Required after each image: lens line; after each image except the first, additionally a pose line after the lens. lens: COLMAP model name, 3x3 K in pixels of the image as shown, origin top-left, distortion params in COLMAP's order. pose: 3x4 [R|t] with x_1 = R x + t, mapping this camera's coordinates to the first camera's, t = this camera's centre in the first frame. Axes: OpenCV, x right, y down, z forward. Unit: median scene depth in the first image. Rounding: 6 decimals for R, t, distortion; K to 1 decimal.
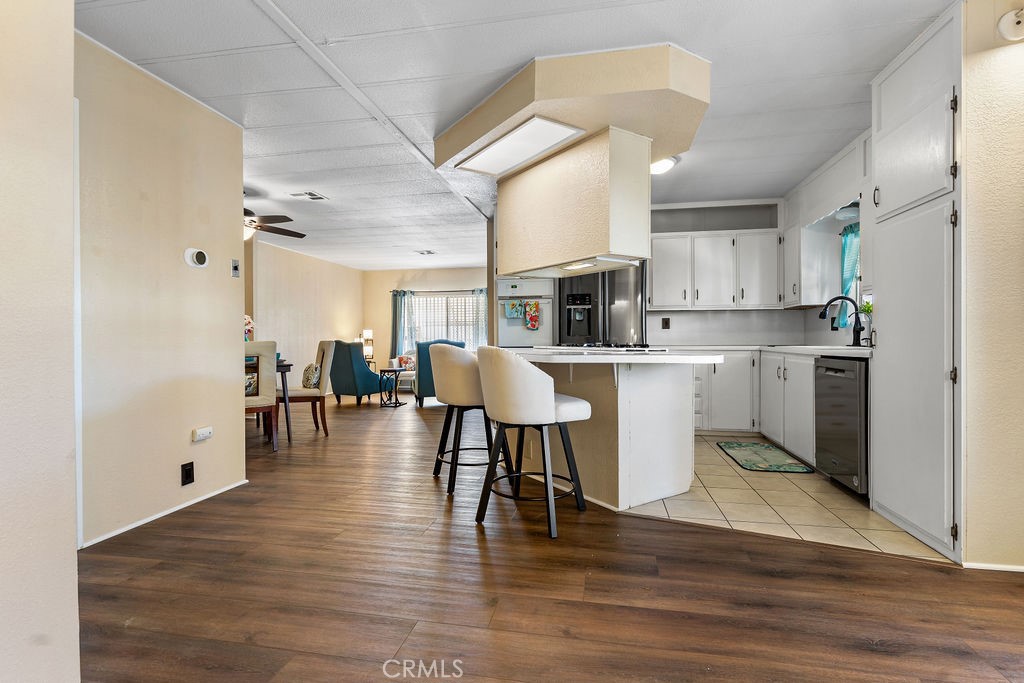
lens RADIAL K [[491.8, 0, 512.0], [0, 491.8, 341.5], [0, 0, 1]] dist [0.003573, -0.000268]
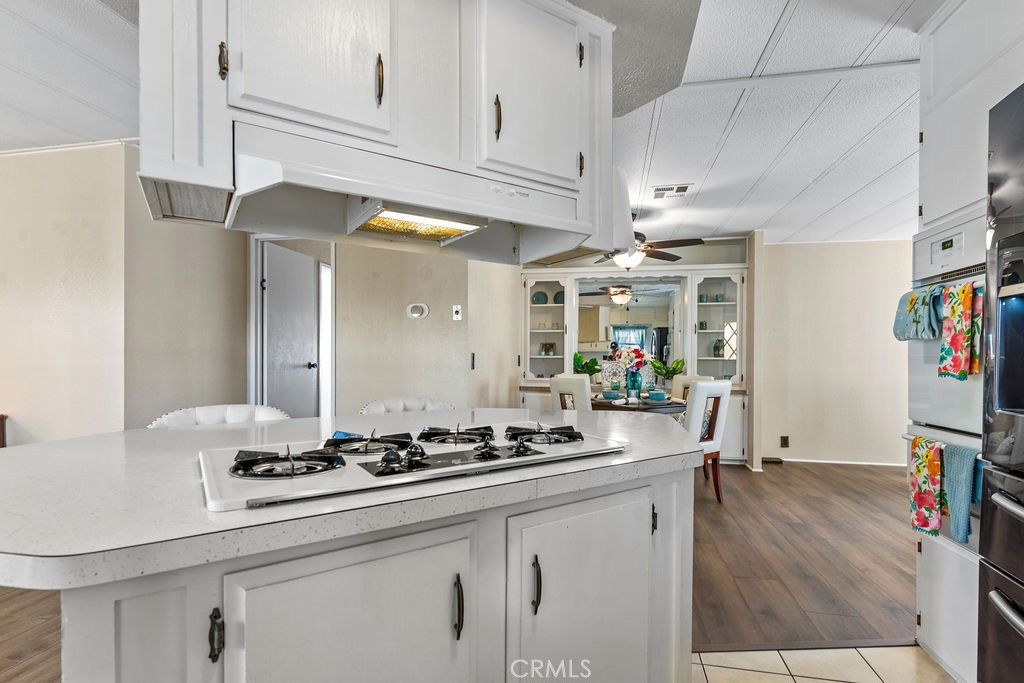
lens RADIAL K [[495.5, 0, 513.7], [0, 495.5, 358.8], [0, 0, 1]] dist [0.000171, -0.000020]
pose [[-0.004373, 0.006555, -0.999969, 0.367955], [-0.007794, 0.999948, 0.006589, -0.036921], [0.999960, 0.007823, -0.004322, 0.762008]]
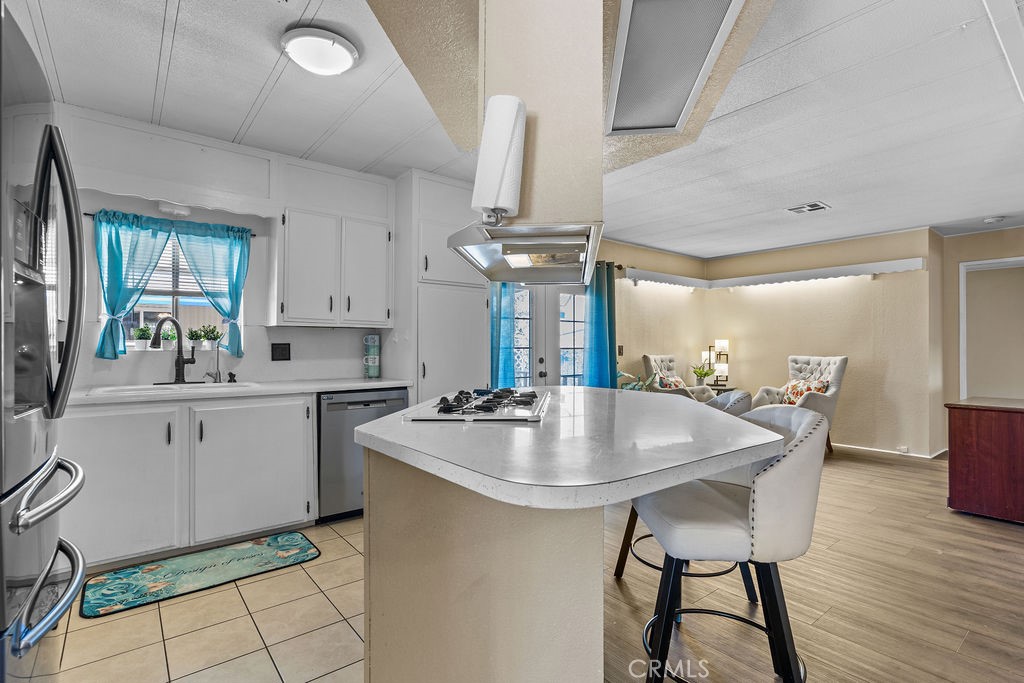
lens RADIAL K [[487.6, 0, 511.6], [0, 487.6, 344.1], [0, 0, 1]] dist [0.001263, 0.000238]
pose [[-0.758138, 0.007970, 0.652045, -0.161973], [0.004163, 0.999964, -0.007382, -0.037830], [-0.652081, -0.002882, -0.758144, 1.026974]]
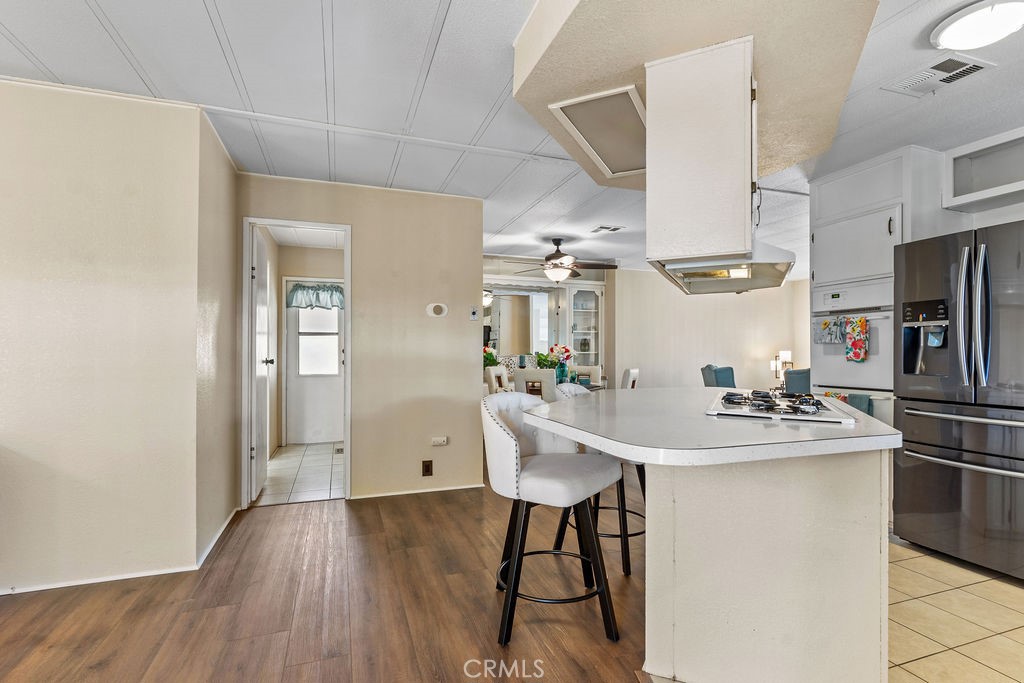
lens RADIAL K [[491.8, 0, 512.0], [0, 491.8, 341.5], [0, 0, 1]] dist [0.003573, -0.000268]
pose [[0.505209, -0.014284, -0.862879, 0.387993], [-0.007502, 0.999753, -0.020942, -0.034750], [0.862964, 0.017053, 0.504977, 0.301491]]
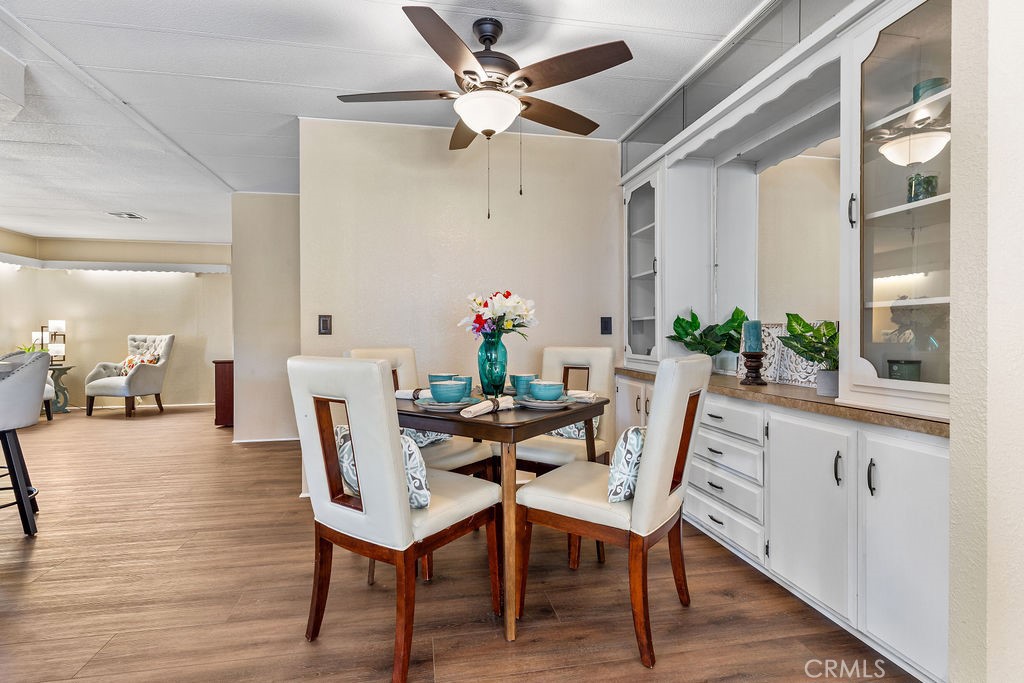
lens RADIAL K [[493.4, 0, 511.4], [0, 493.4, 337.8], [0, 0, 1]] dist [0.000563, 0.000029]
pose [[-0.926938, 0.009511, -0.375094, -0.388476], [0.005614, 0.999918, 0.011481, -0.016342], [0.375173, 0.008536, -0.926916, 1.393794]]
